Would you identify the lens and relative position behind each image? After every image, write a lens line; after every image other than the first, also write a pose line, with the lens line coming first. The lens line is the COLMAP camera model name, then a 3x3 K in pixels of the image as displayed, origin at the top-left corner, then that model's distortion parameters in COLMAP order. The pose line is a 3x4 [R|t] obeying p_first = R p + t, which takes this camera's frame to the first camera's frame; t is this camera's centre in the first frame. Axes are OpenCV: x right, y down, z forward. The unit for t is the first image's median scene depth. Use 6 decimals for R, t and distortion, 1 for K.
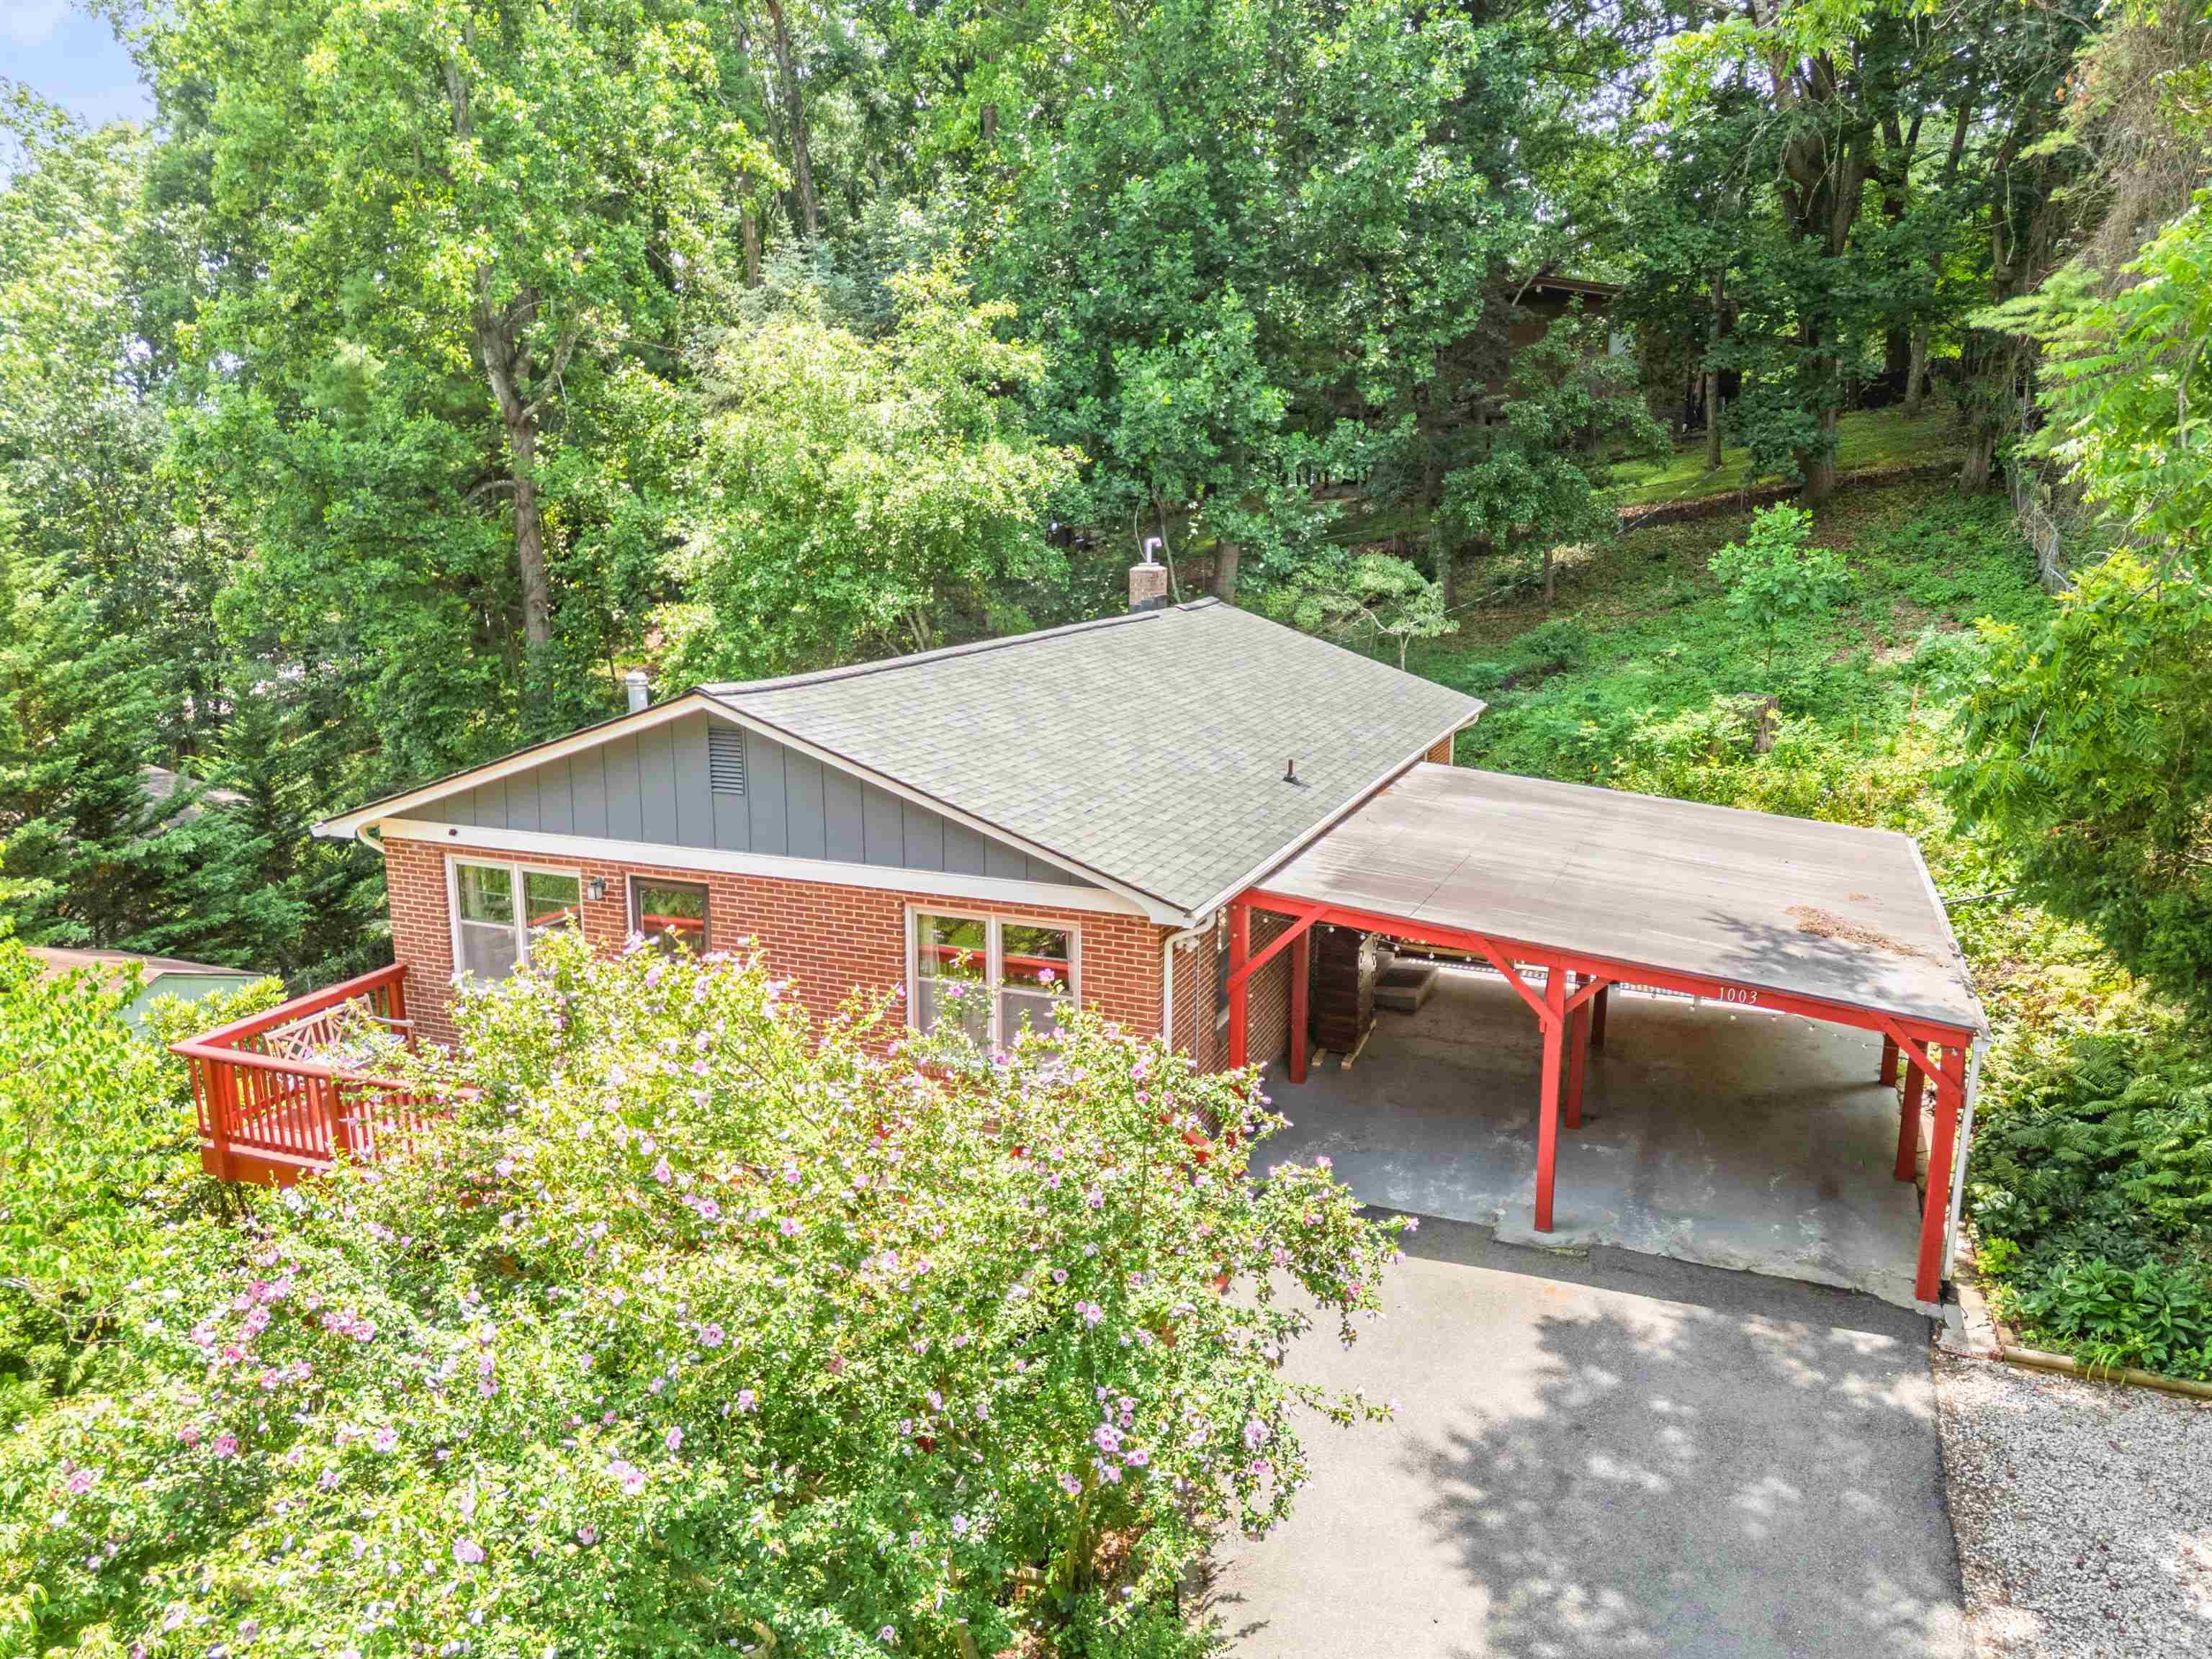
lens RADIAL K [[1568.1, 0, 1106.0], [0, 1568.1, 829.5], [0, 0, 1]] dist [0.037611, -0.007805]
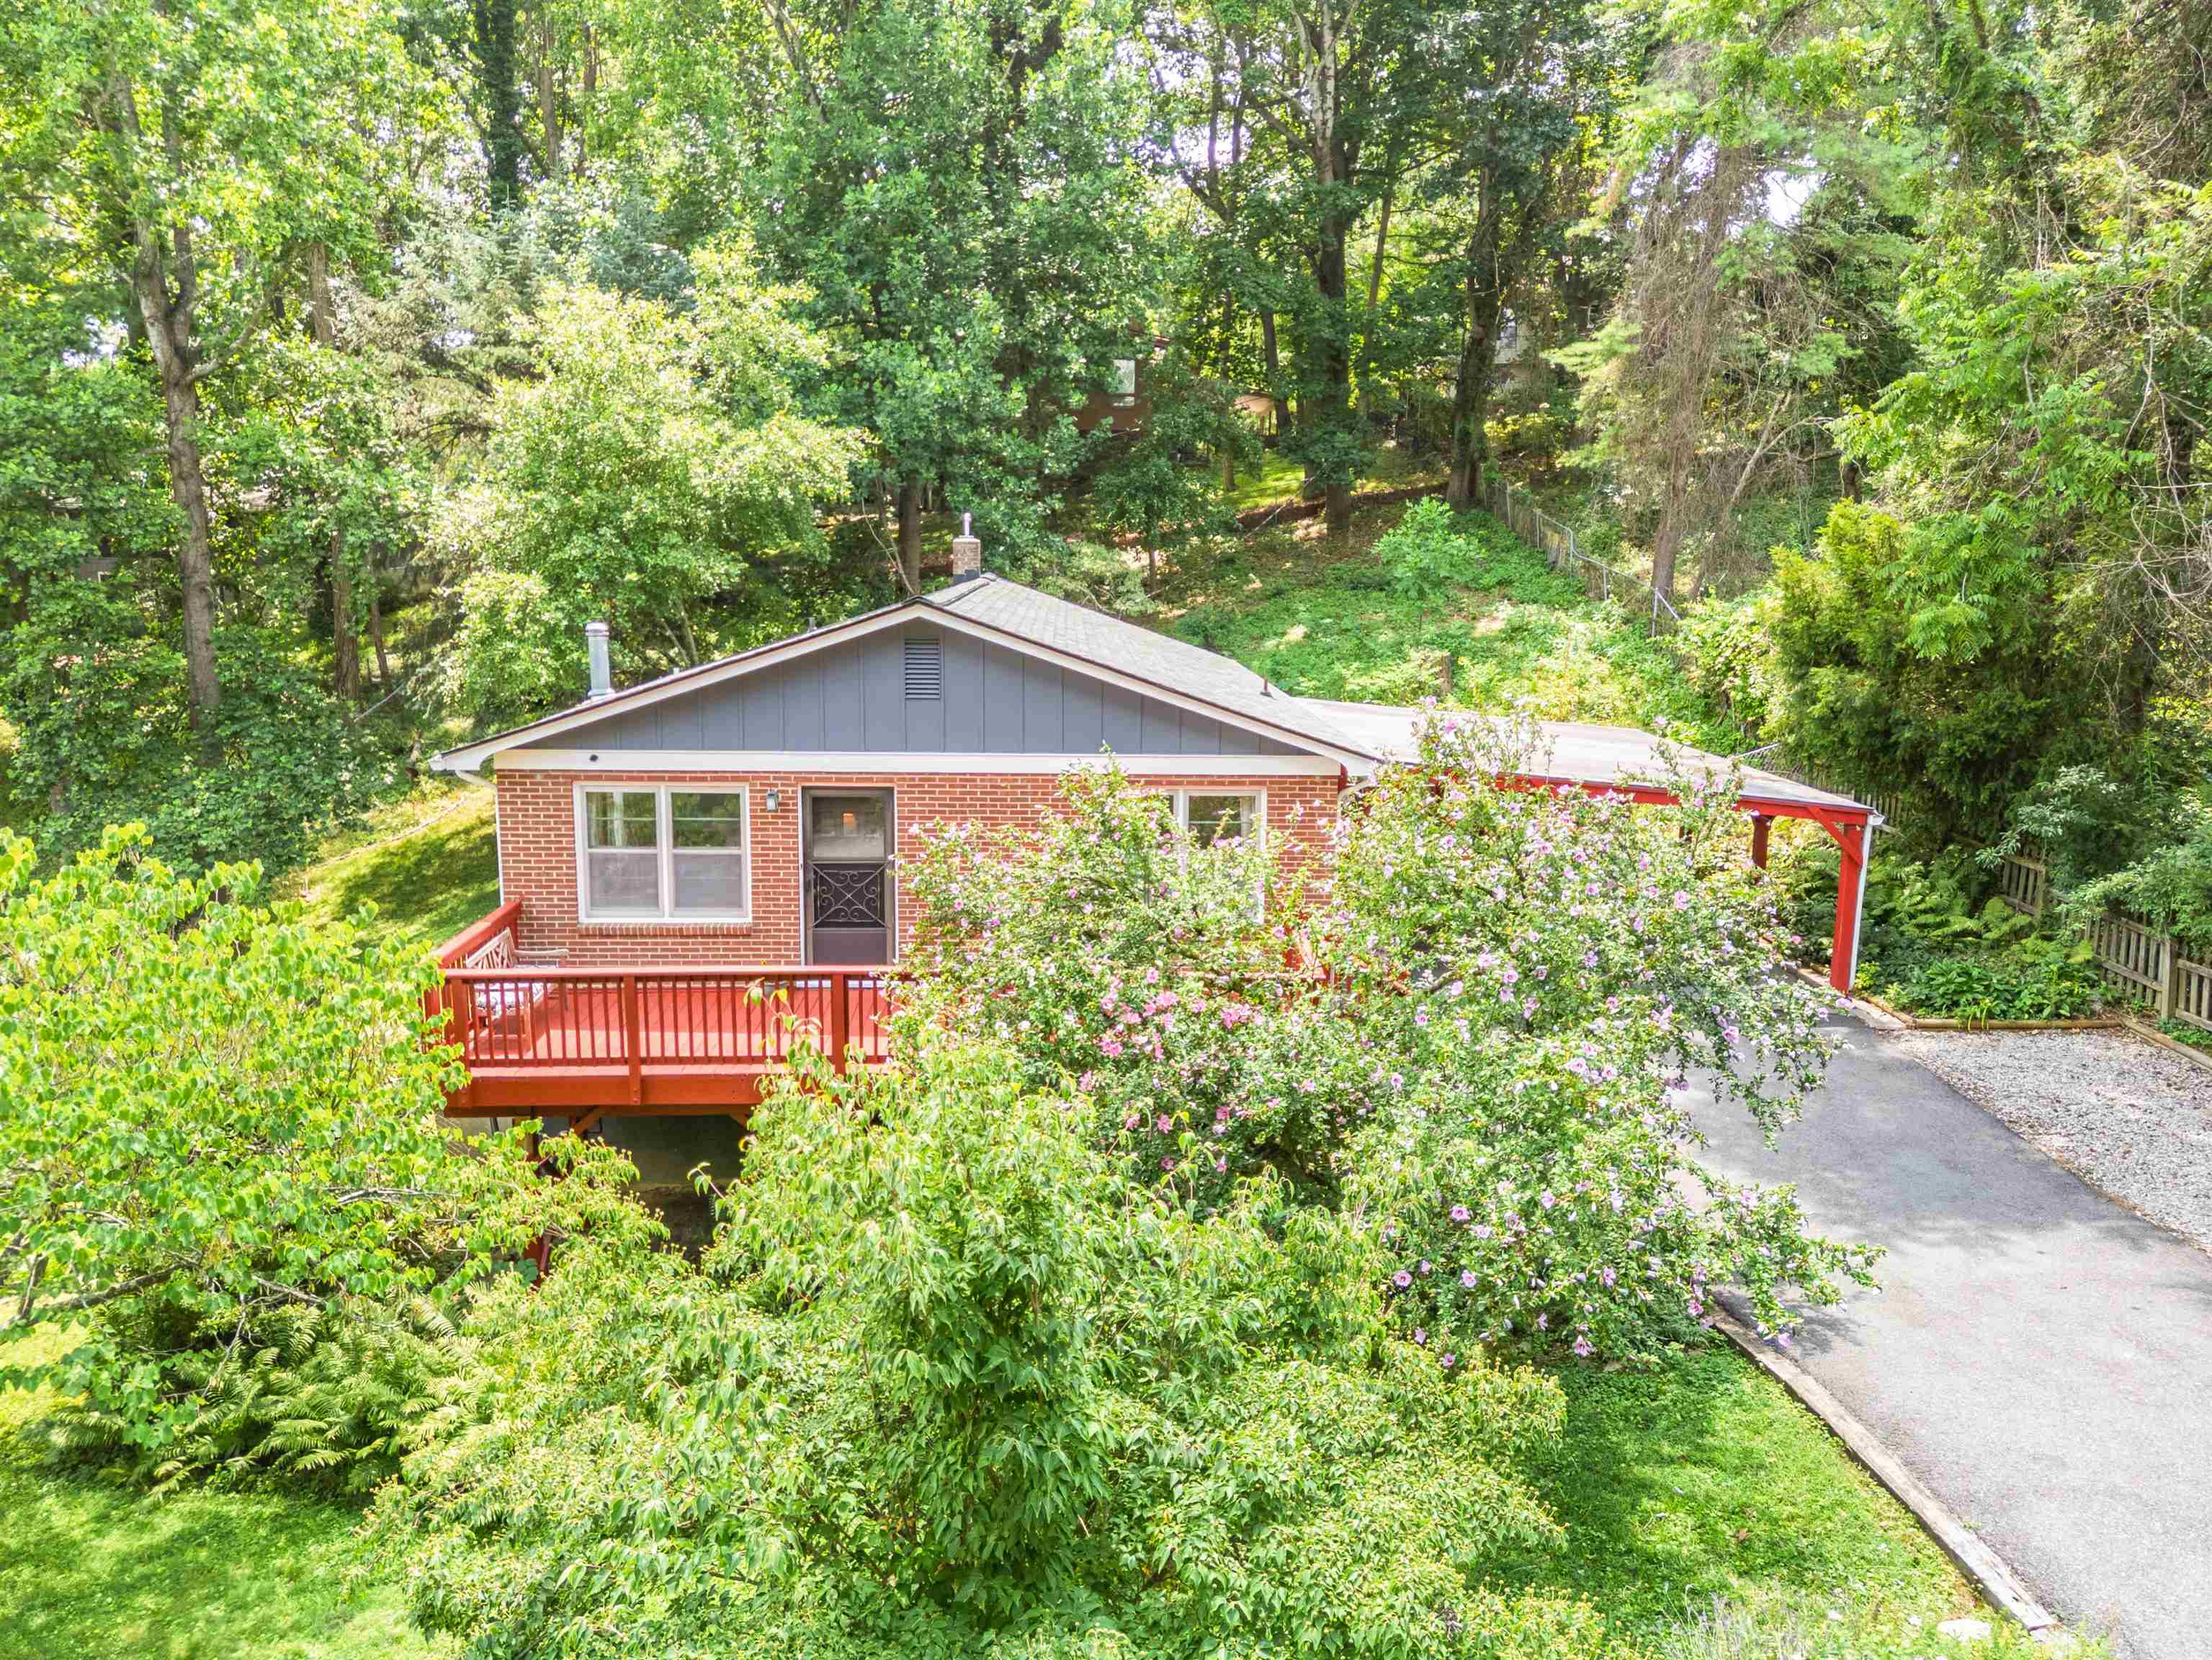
lens RADIAL K [[1566.8, 0, 1135.9], [0, 1566.8, 822.6], [0, 0, 1]] dist [0.080456, -0.094822]
pose [[0.910732, -0.064391, 0.407947, -0.310250], [0.077456, 0.996874, -0.015571, 0.050892], [-0.405670, 0.045779, 0.912873, -0.023896]]
